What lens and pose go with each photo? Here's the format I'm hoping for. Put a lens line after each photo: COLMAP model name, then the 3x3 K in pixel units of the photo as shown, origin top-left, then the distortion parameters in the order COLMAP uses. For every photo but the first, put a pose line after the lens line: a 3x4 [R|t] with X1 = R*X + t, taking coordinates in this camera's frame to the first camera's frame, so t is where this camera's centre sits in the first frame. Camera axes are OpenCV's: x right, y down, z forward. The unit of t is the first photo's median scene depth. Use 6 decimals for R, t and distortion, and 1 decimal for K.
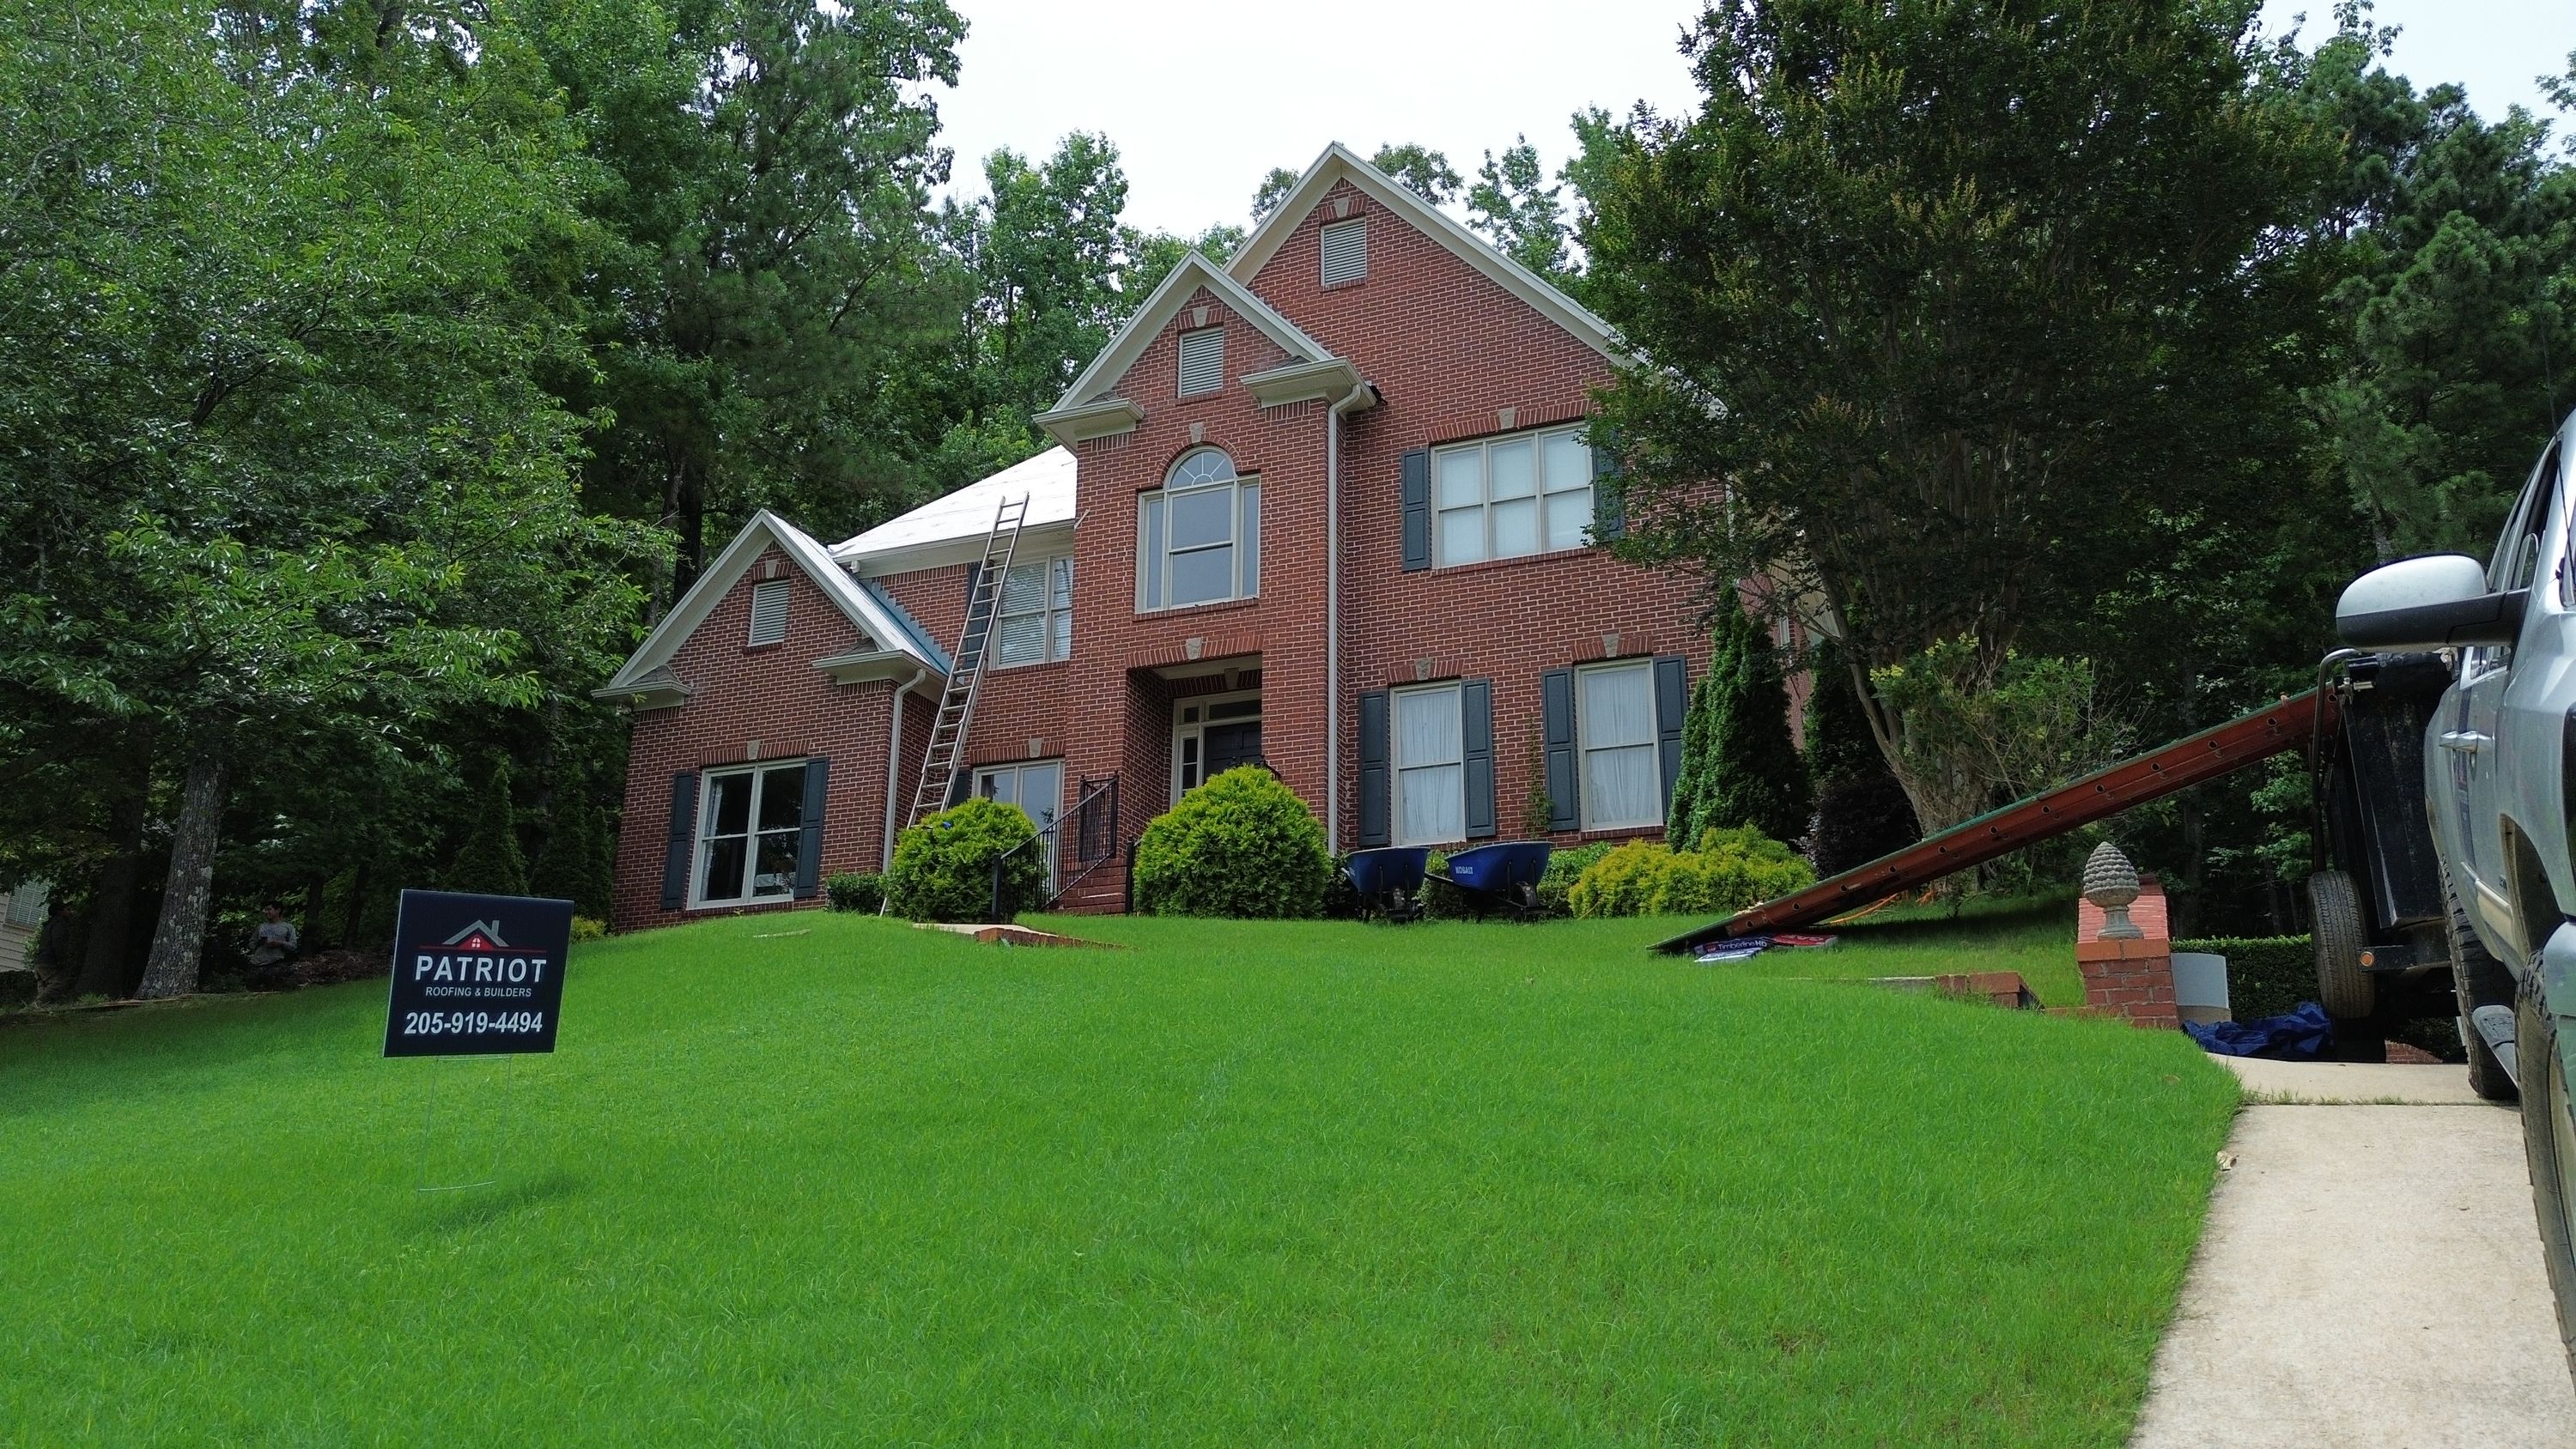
lens RADIAL K [[1814.3, 0, 1293.7], [0, 1814.3, 726.9], [0, 0, 1]] dist [0.062276, -0.057634]
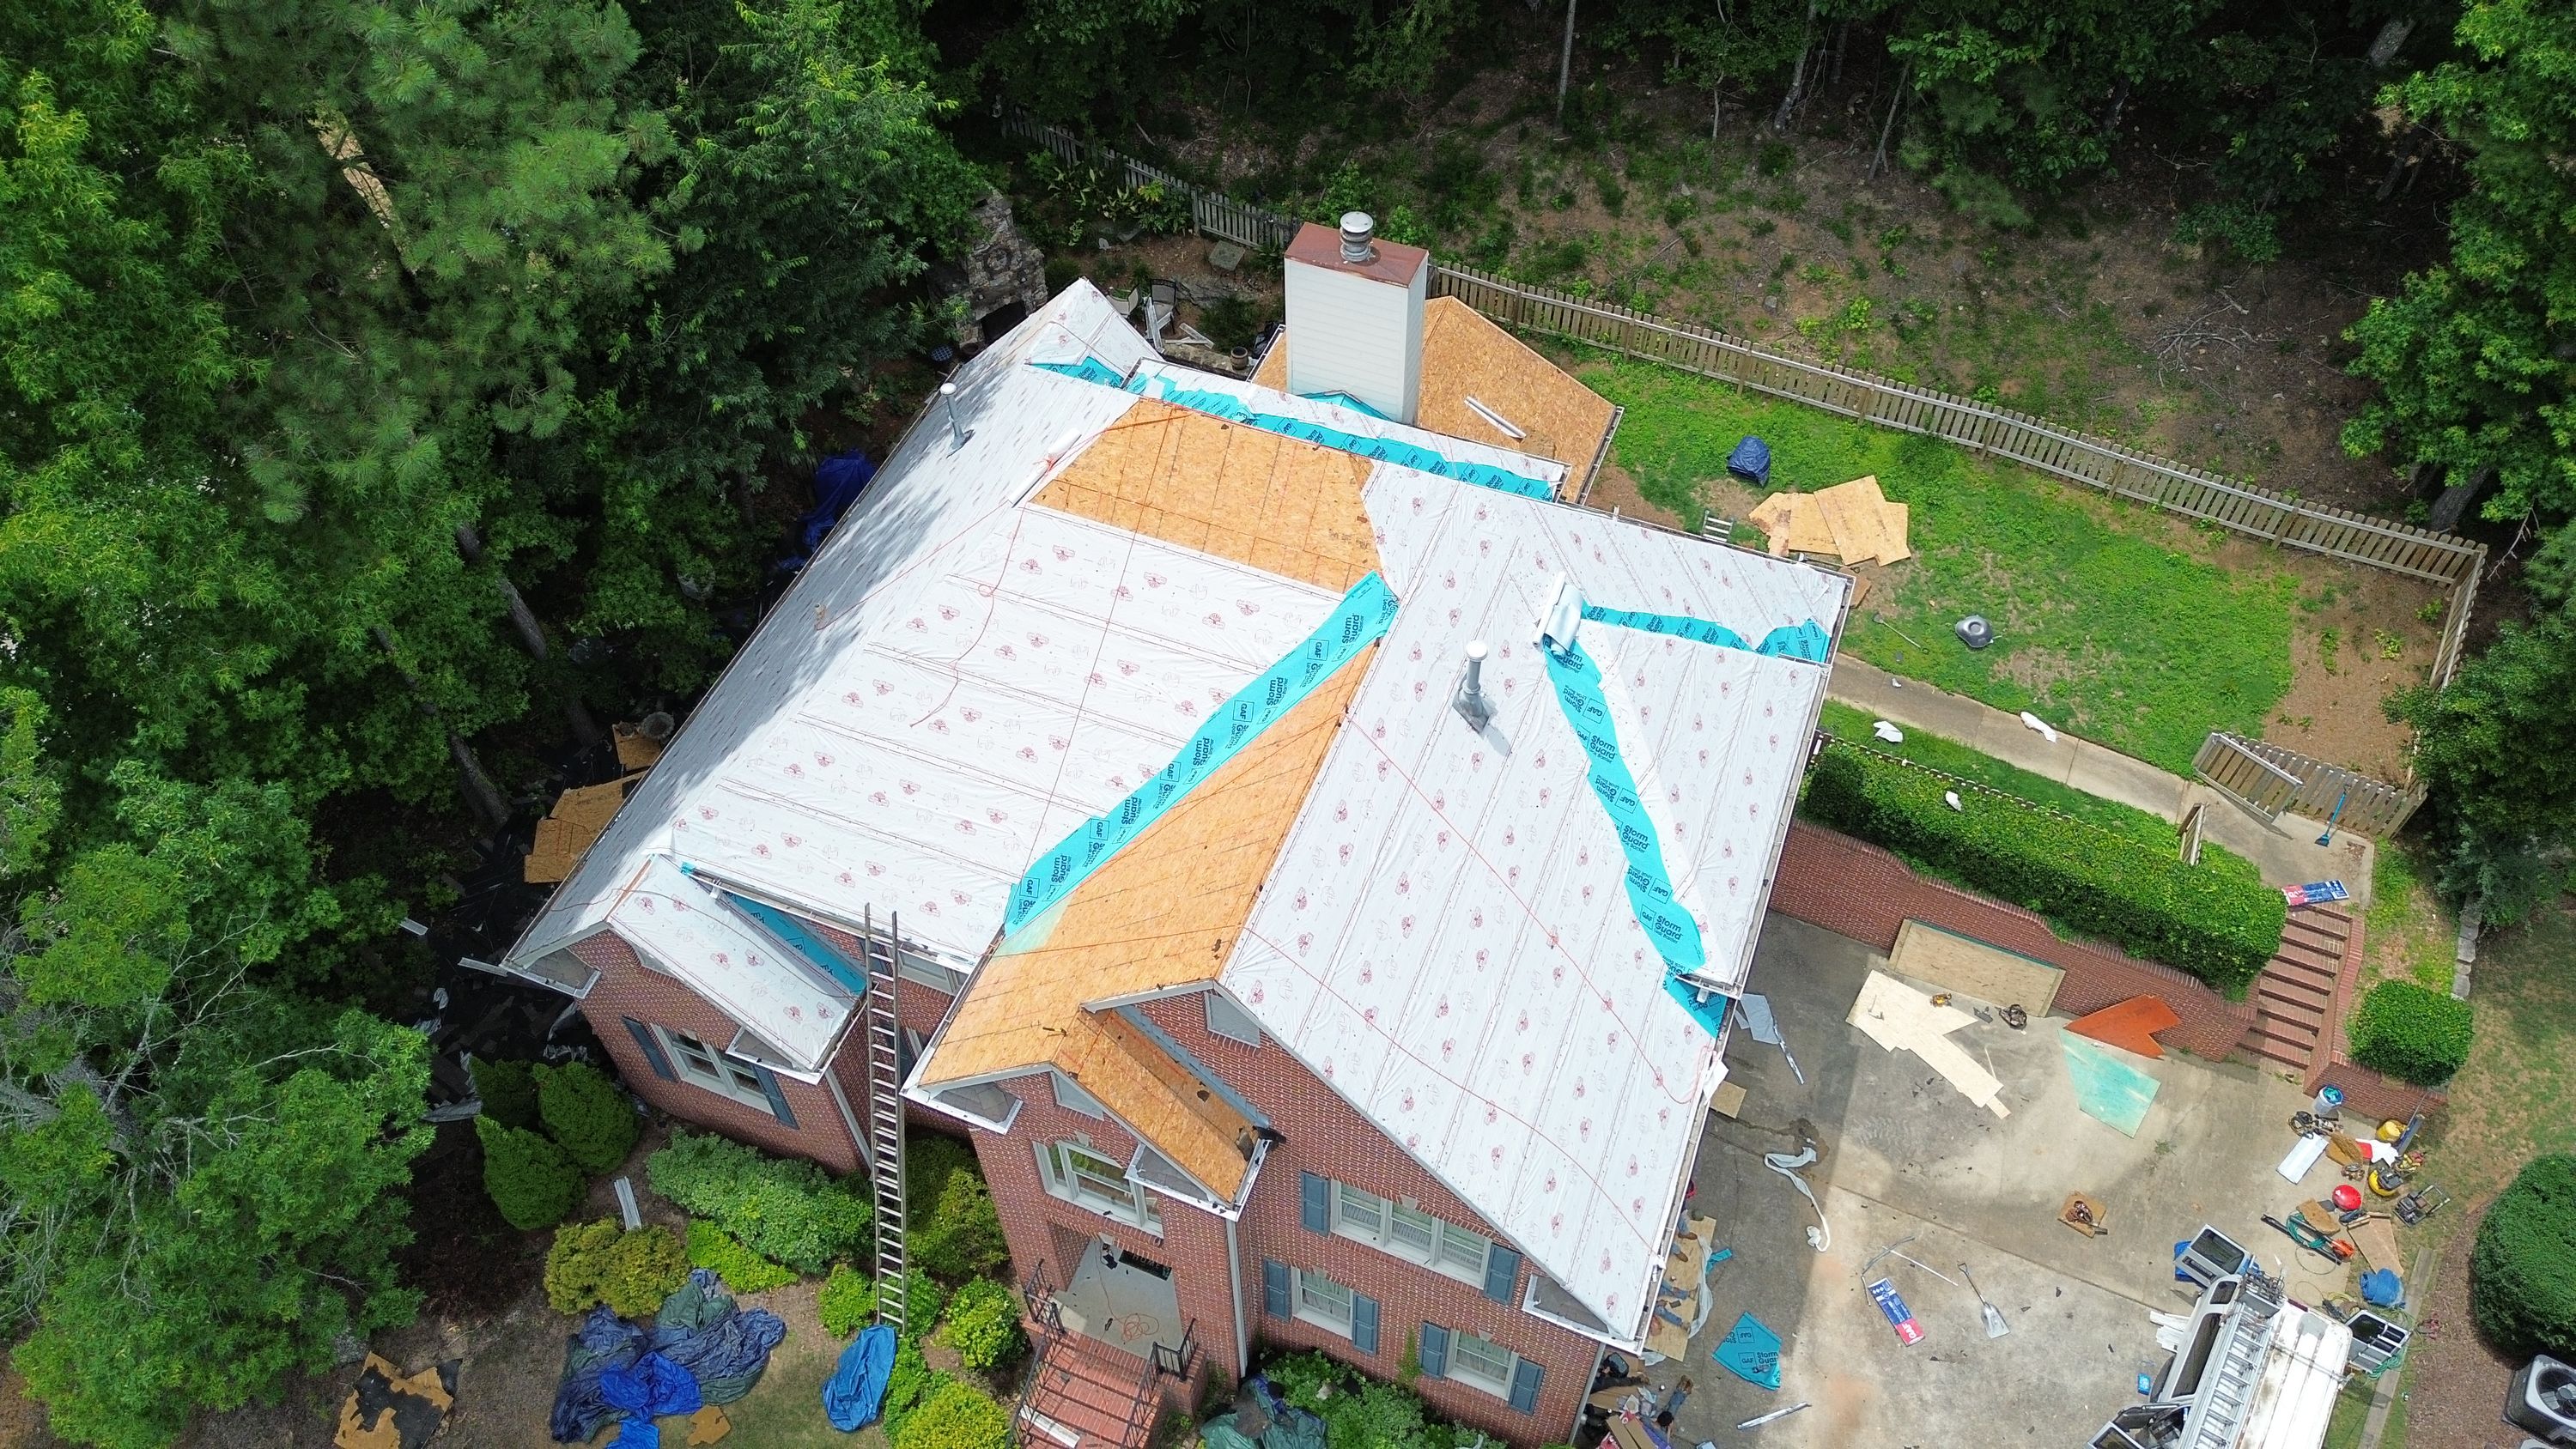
lens RADIAL K [[1814.3, 0, 1286.0], [0, 1814.3, 721.0], [0, 0, 1]] dist [0.062276, -0.057634]
pose [[0.999659, -0.015077, -0.021321, 0.078314], [0.025463, 0.381665, 0.923950, -1.149115], [-0.005793, -0.924178, 0.381918, 0.870969]]
